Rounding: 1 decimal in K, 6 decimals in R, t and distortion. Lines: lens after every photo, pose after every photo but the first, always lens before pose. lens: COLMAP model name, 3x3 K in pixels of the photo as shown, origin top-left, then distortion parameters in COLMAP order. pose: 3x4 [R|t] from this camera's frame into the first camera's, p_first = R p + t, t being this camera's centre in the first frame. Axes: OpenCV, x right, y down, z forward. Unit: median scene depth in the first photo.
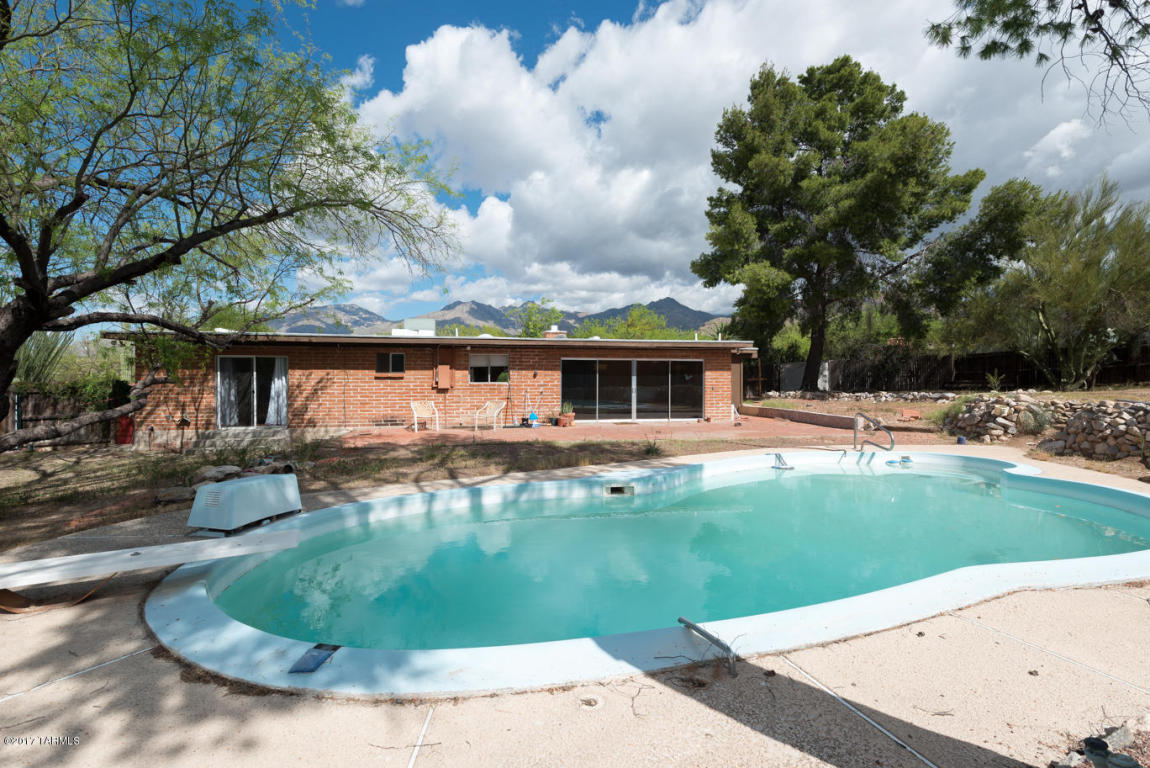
lens RADIAL K [[508.4, 0, 575.0], [0, 508.4, 384.0], [0, 0, 1]] dist [-0.003871, -0.000898]
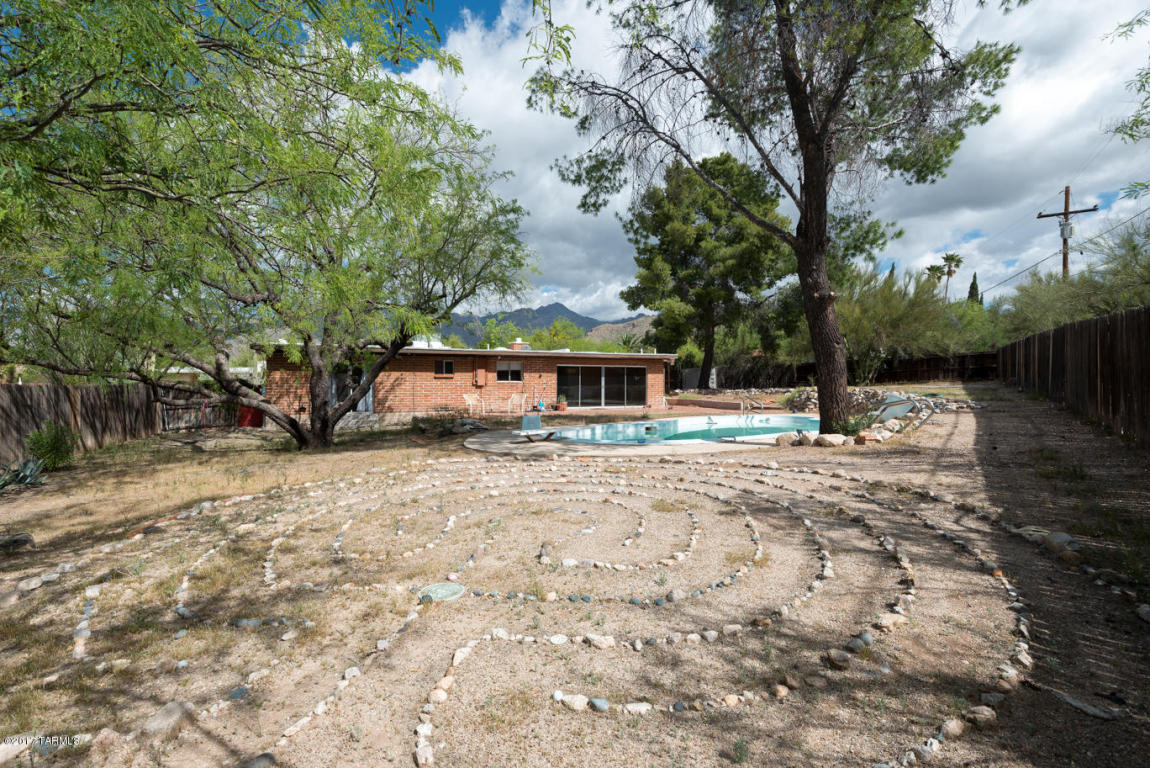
lens RADIAL K [[508.4, 0, 575.0], [0, 508.4, 384.0], [0, 0, 1]] dist [-0.003871, -0.000898]
pose [[0.975688, -0.000758, 0.219165, -0.249963], [0.002280, 0.999975, -0.006693, 0.012355], [-0.219154, 0.007030, 0.975665, -0.371807]]
